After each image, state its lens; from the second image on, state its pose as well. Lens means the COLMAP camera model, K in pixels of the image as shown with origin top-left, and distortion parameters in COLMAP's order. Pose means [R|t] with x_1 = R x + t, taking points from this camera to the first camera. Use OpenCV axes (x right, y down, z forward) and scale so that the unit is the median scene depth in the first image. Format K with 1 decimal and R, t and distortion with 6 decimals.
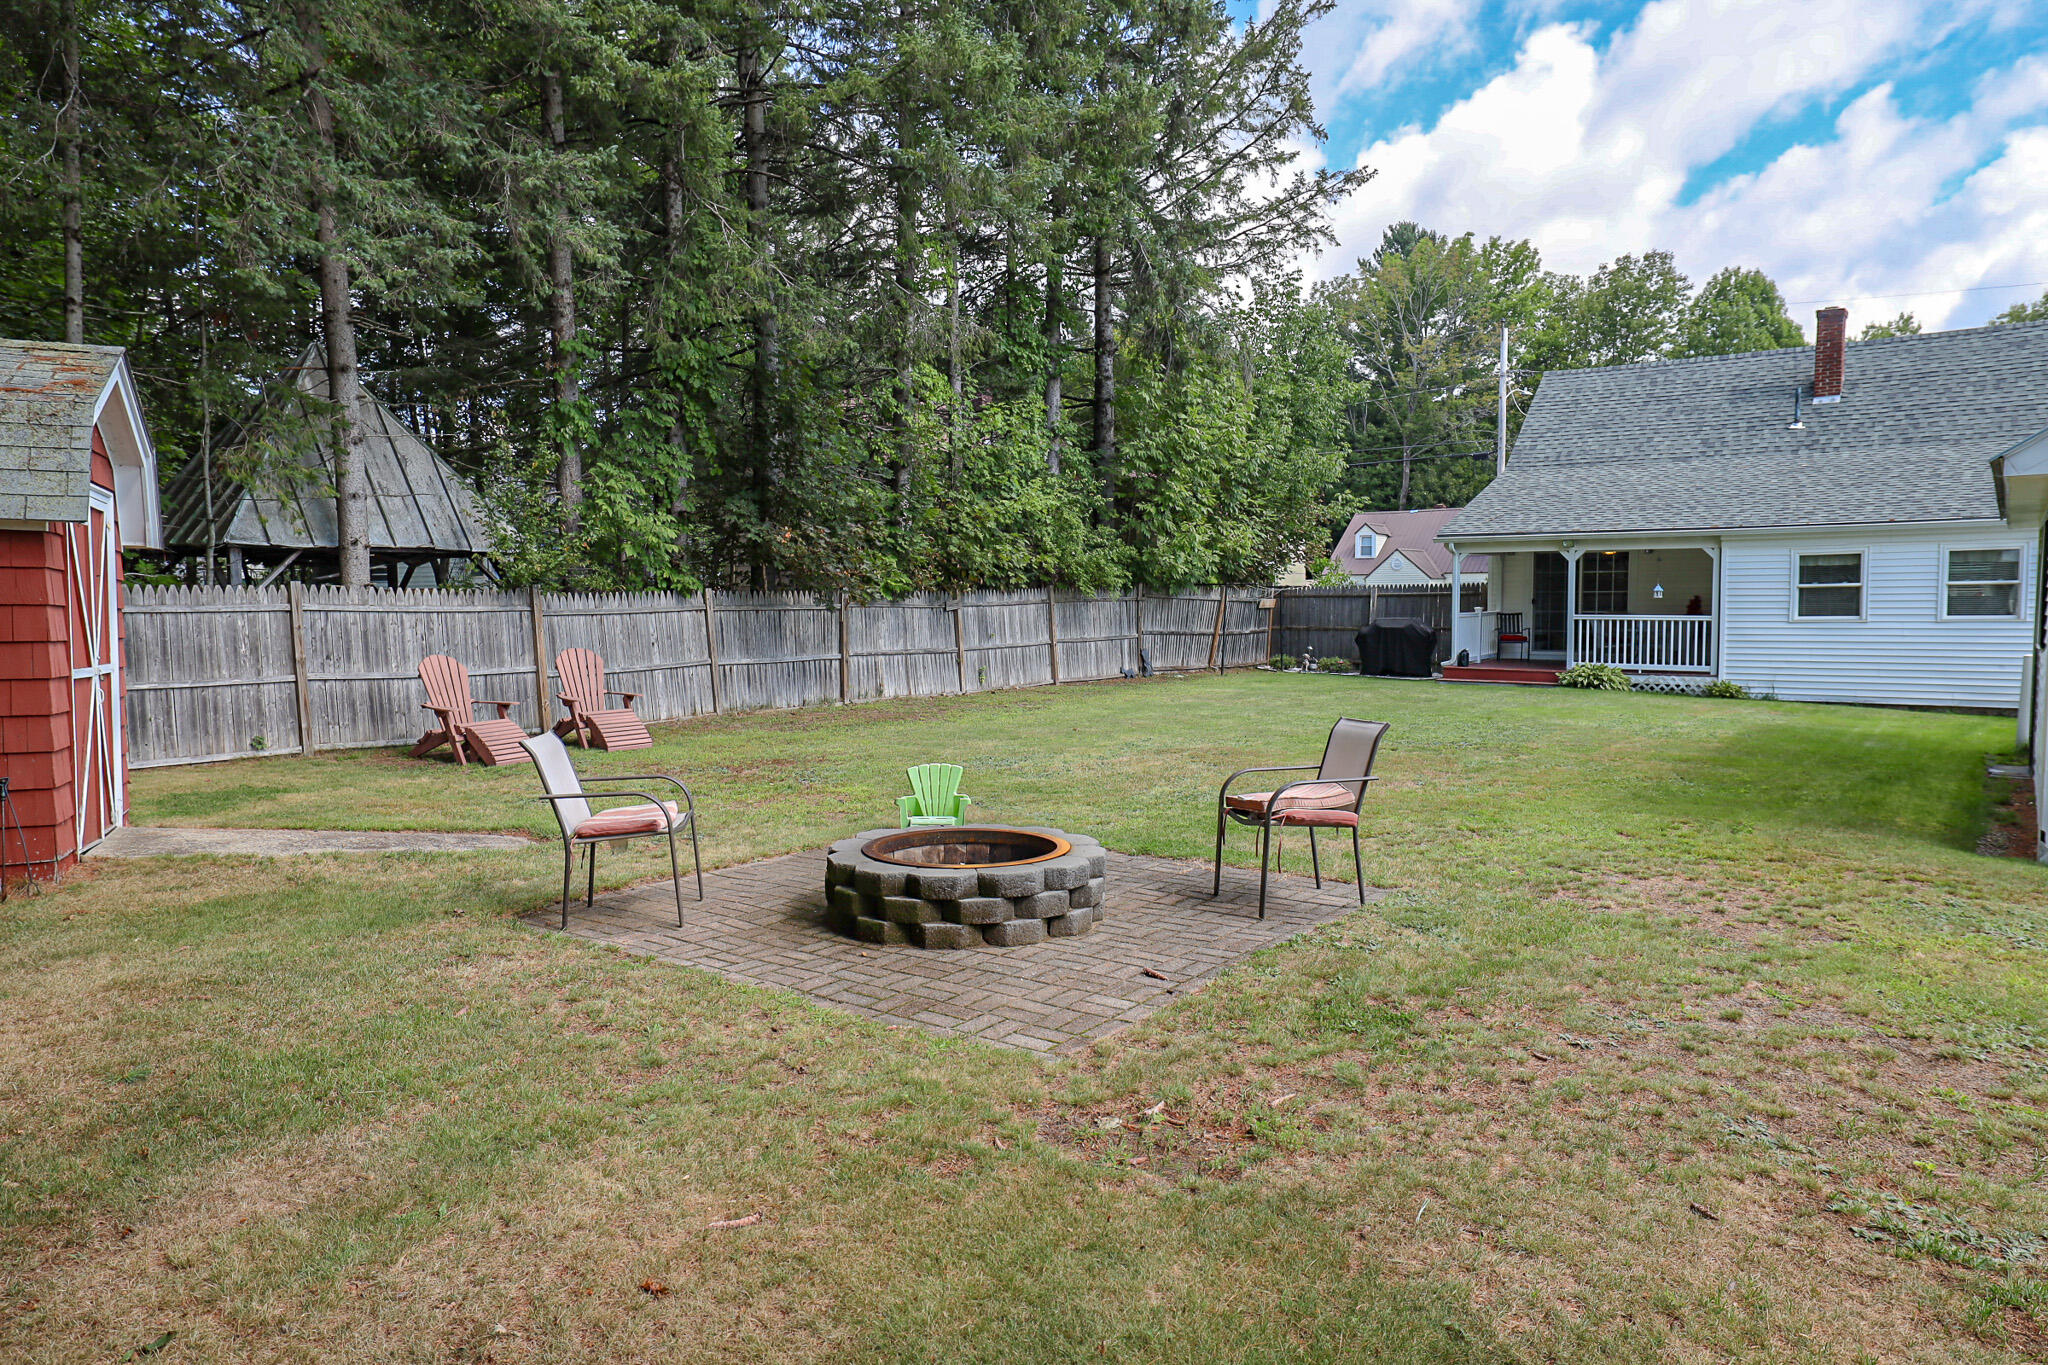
lens RADIAL K [[1312.2, 0, 1024.0], [0, 1312.2, 682.5], [0, 0, 1]] dist [-0.002279, -0.000575]
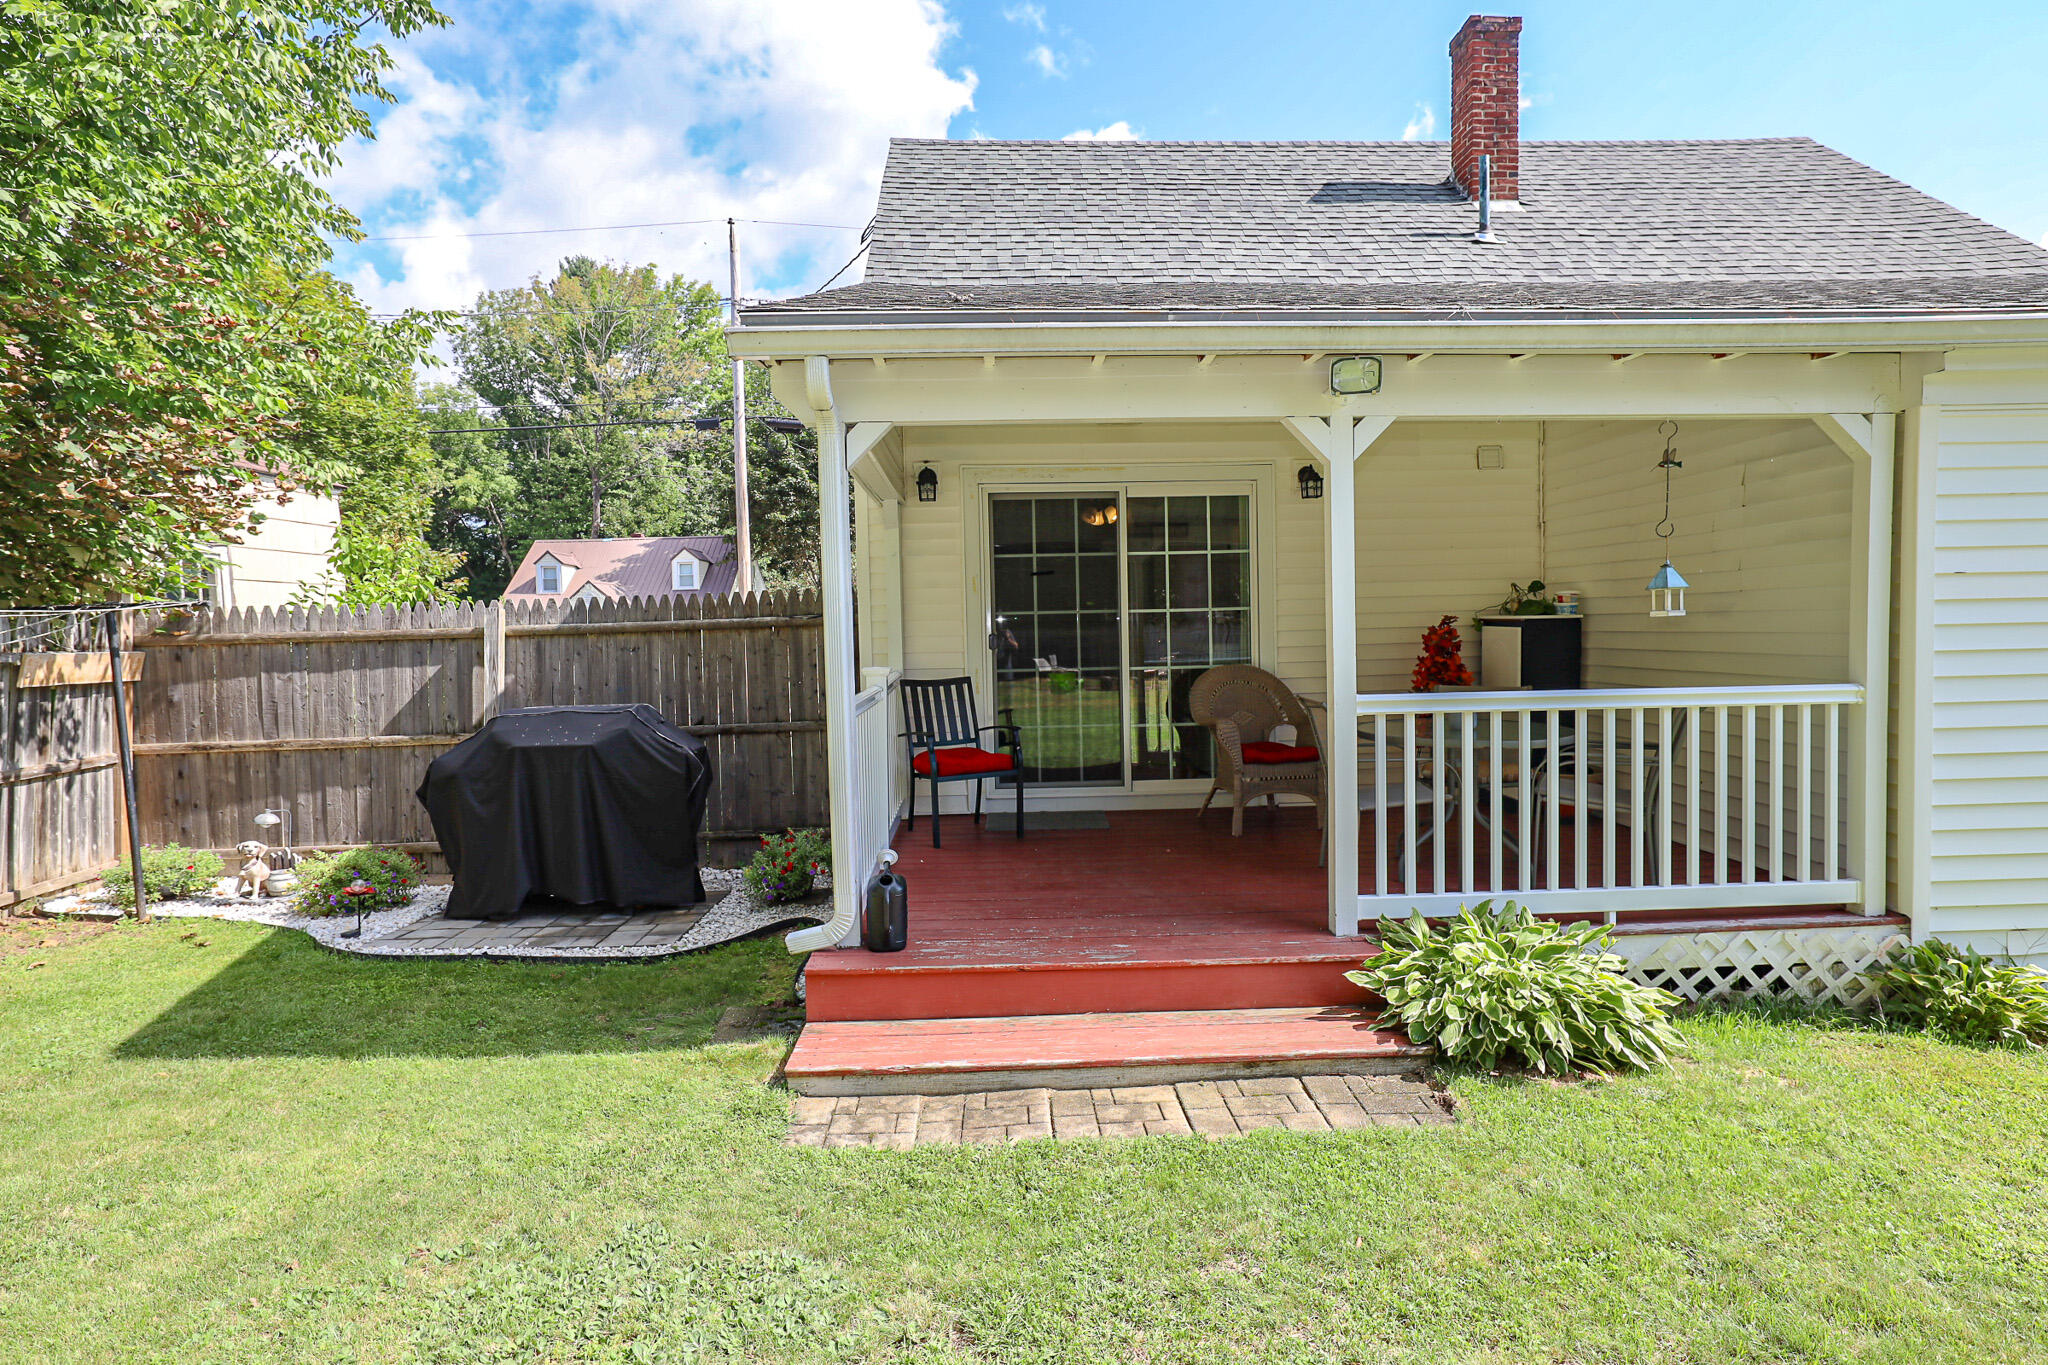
lens RADIAL K [[1015.4, 0, 1026.9], [0, 1015.4, 677.9], [0, 0, 1]] dist [-0.035140, 0.021449]
pose [[0.778098, -0.042171, 0.626725, 0.238989], [0.057896, 0.998312, -0.004705, -0.051859], [-0.625469, 0.039945, 0.779226, 0.815877]]
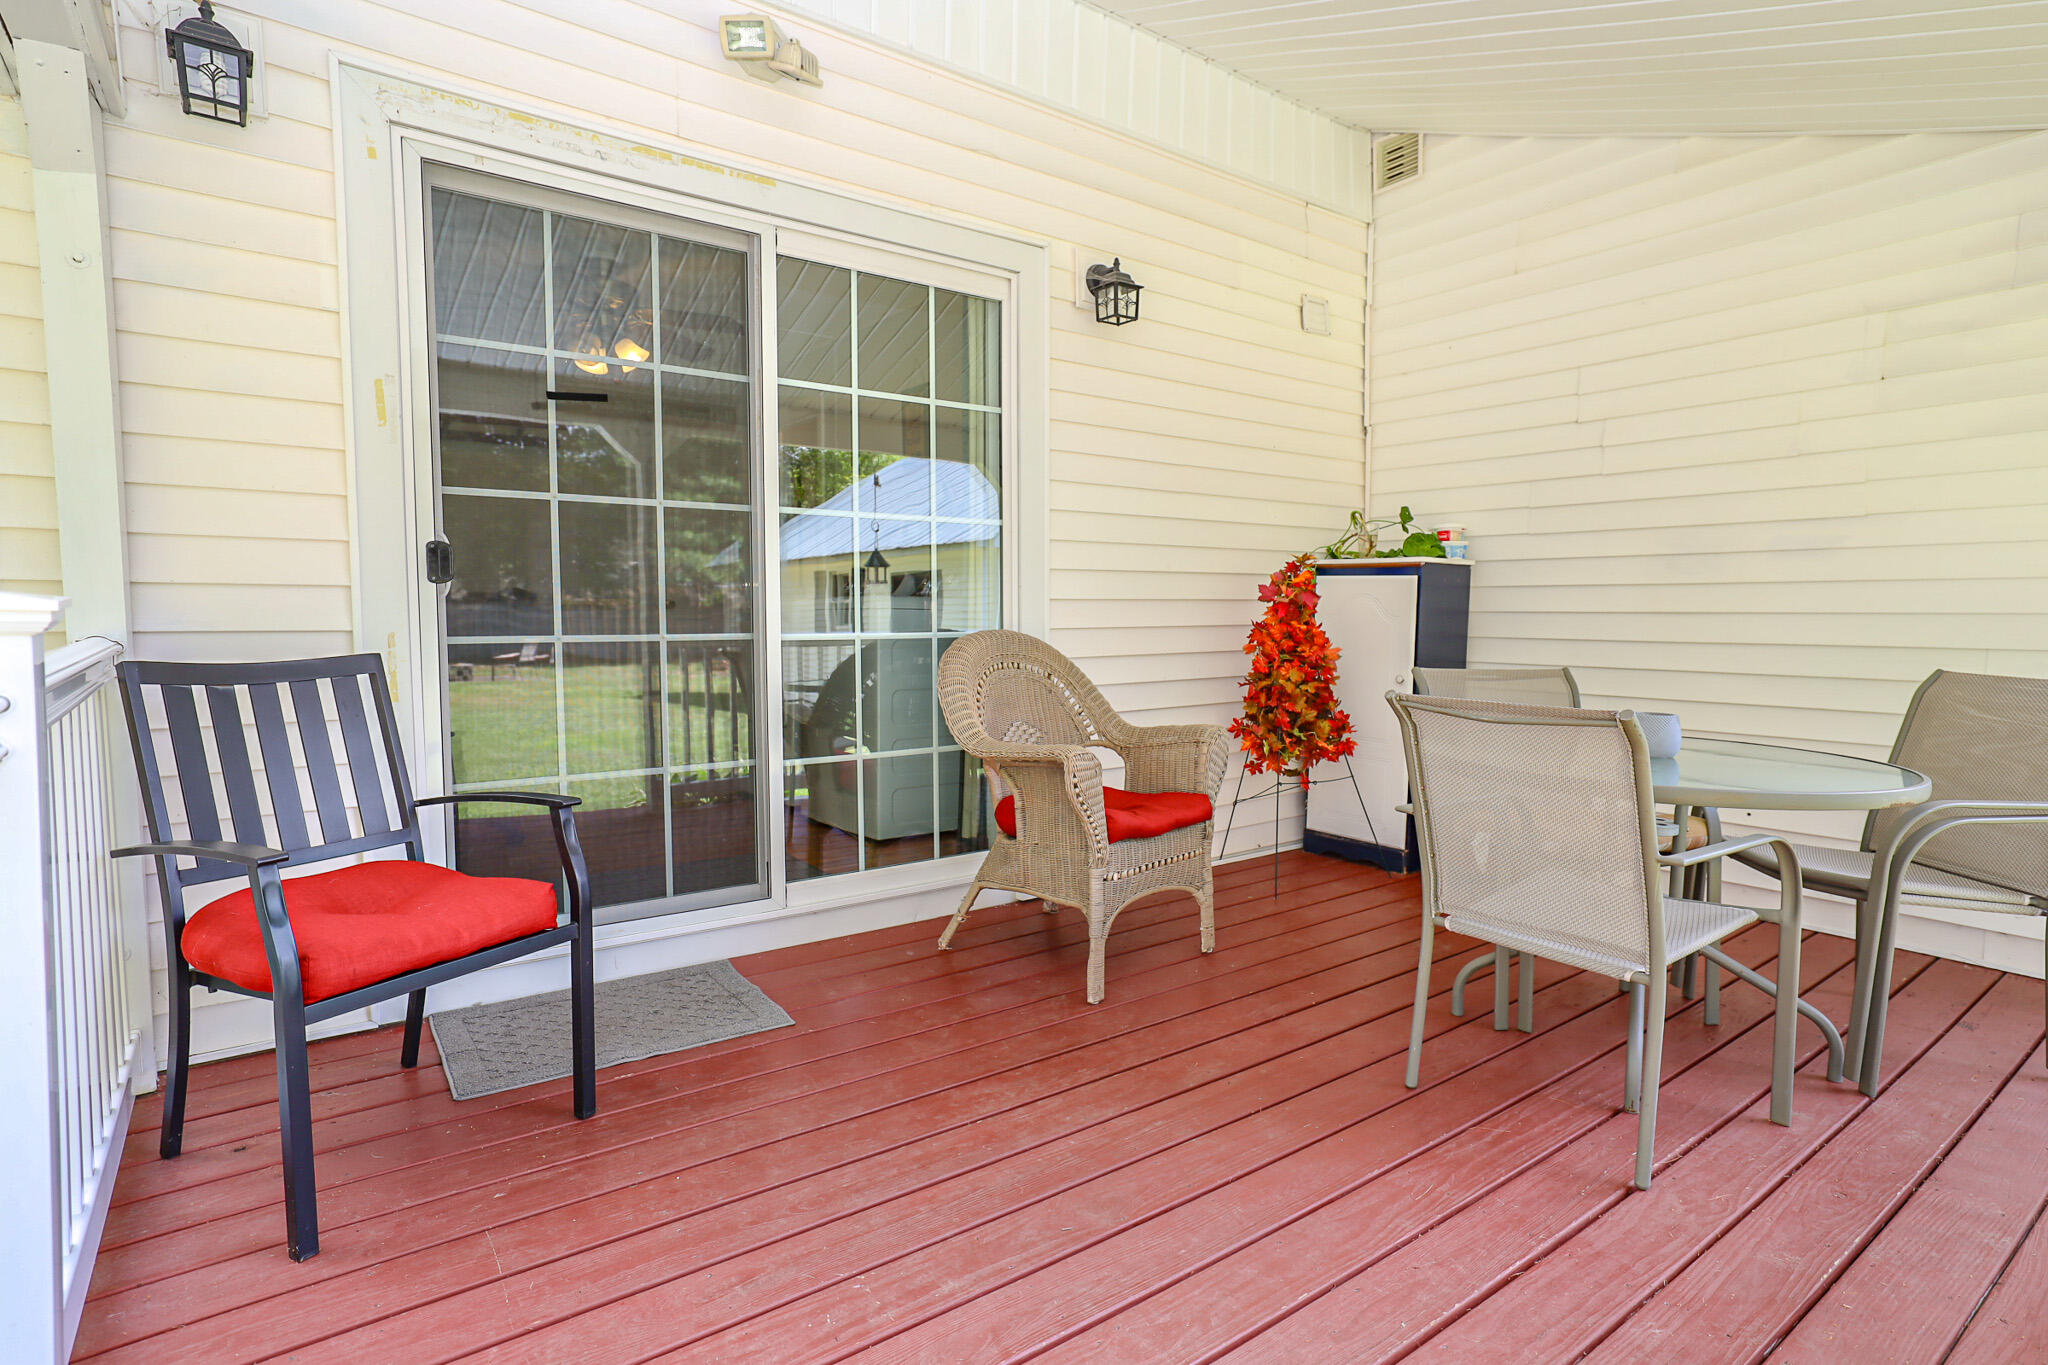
lens RADIAL K [[1032.5, 0, 1022.2], [0, 1032.5, 696.3], [0, 0, 1]] dist [-0.003998, -0.000460]
pose [[0.291412, -0.075028, 0.953651, 0.289029], [0.054505, 0.996602, 0.061751, -0.052596], [-0.955043, 0.033984, 0.294512, 0.896847]]
